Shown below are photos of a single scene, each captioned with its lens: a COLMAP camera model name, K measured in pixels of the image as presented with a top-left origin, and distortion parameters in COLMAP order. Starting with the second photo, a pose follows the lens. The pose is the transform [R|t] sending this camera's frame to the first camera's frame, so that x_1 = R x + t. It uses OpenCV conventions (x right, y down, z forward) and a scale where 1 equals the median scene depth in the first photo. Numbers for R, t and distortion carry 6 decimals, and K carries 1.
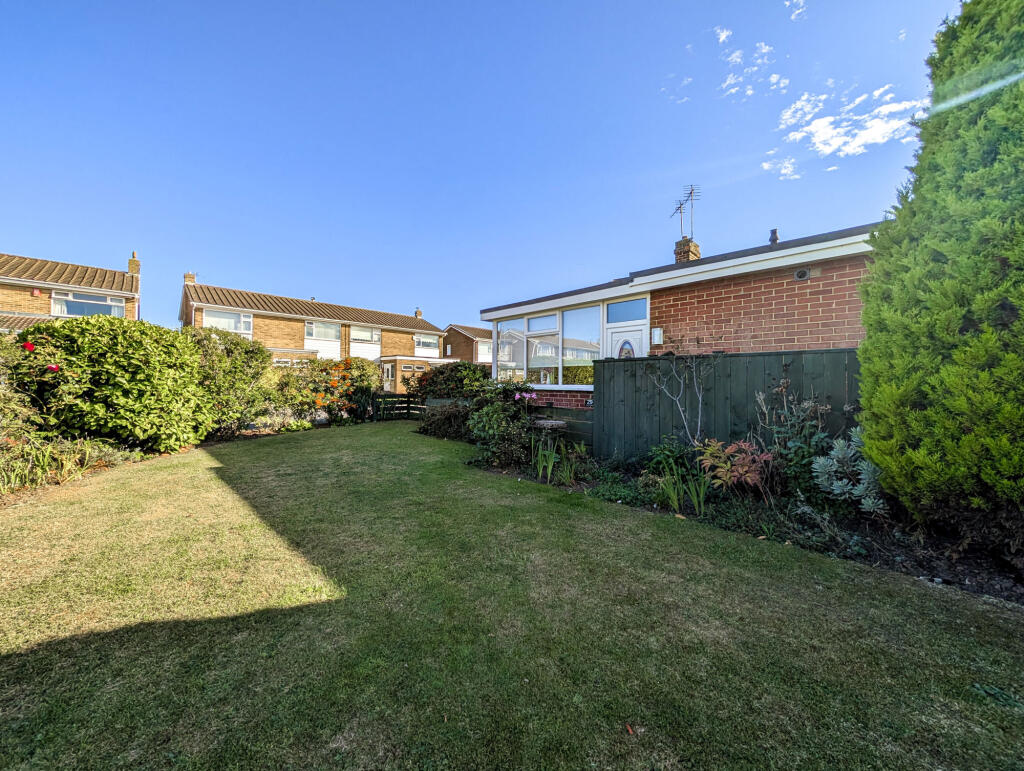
lens RADIAL K [[367.2, 0, 512.0], [0, 367.2, 385.5], [0, 0, 1]] dist [-0.007911, -0.000041]
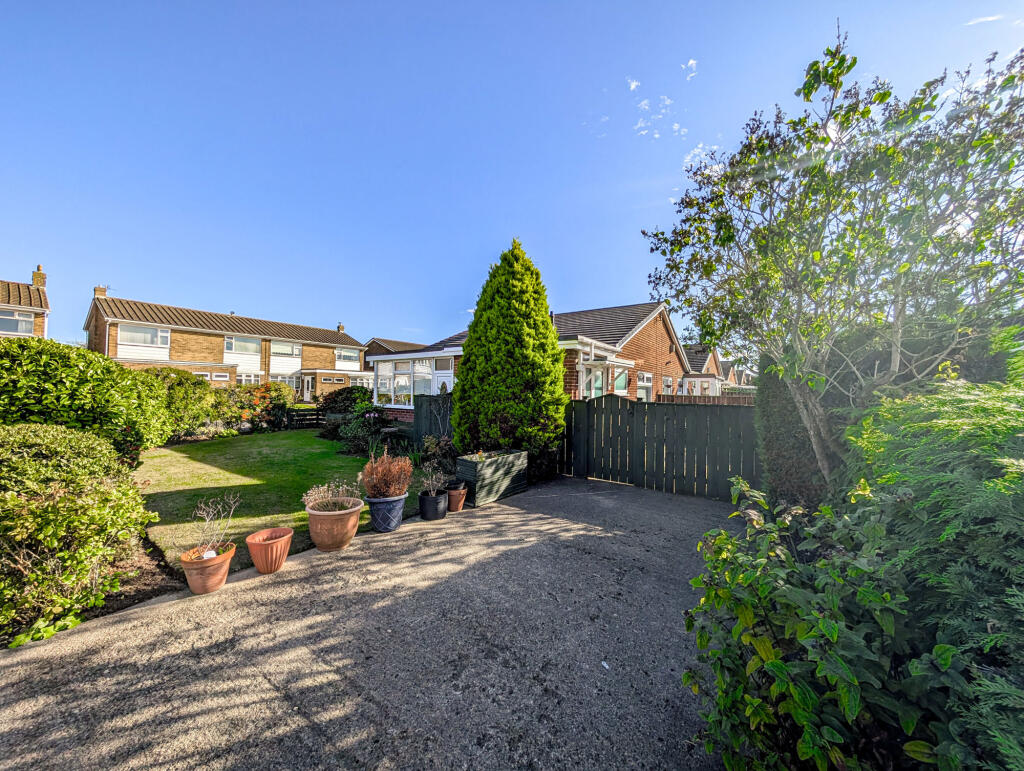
lens RADIAL K [[375.1, 0, 512.0], [0, 375.1, 385.5], [0, 0, 1]] dist [-0.000349, -0.000156]
pose [[0.987744, 0.009049, 0.155817, 0.230159], [-0.006724, 0.999858, -0.015439, -0.050701], [-0.155935, 0.014202, 0.987665, -0.514073]]
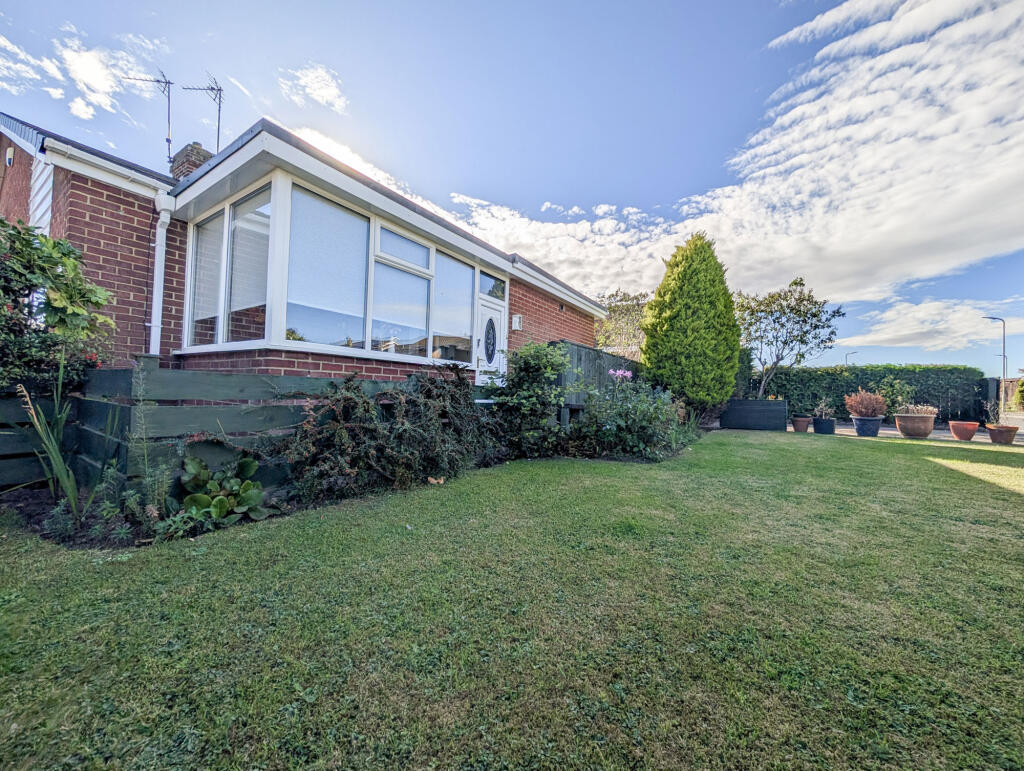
lens RADIAL K [[375.1, 0, 512.0], [0, 375.1, 385.5], [0, 0, 1]] dist [-0.000349, -0.000156]
pose [[-0.195389, 0.003396, 0.980720, -0.418012], [-0.022002, 0.999727, -0.007845, 0.038632], [-0.980479, -0.023111, -0.195261, 0.732439]]
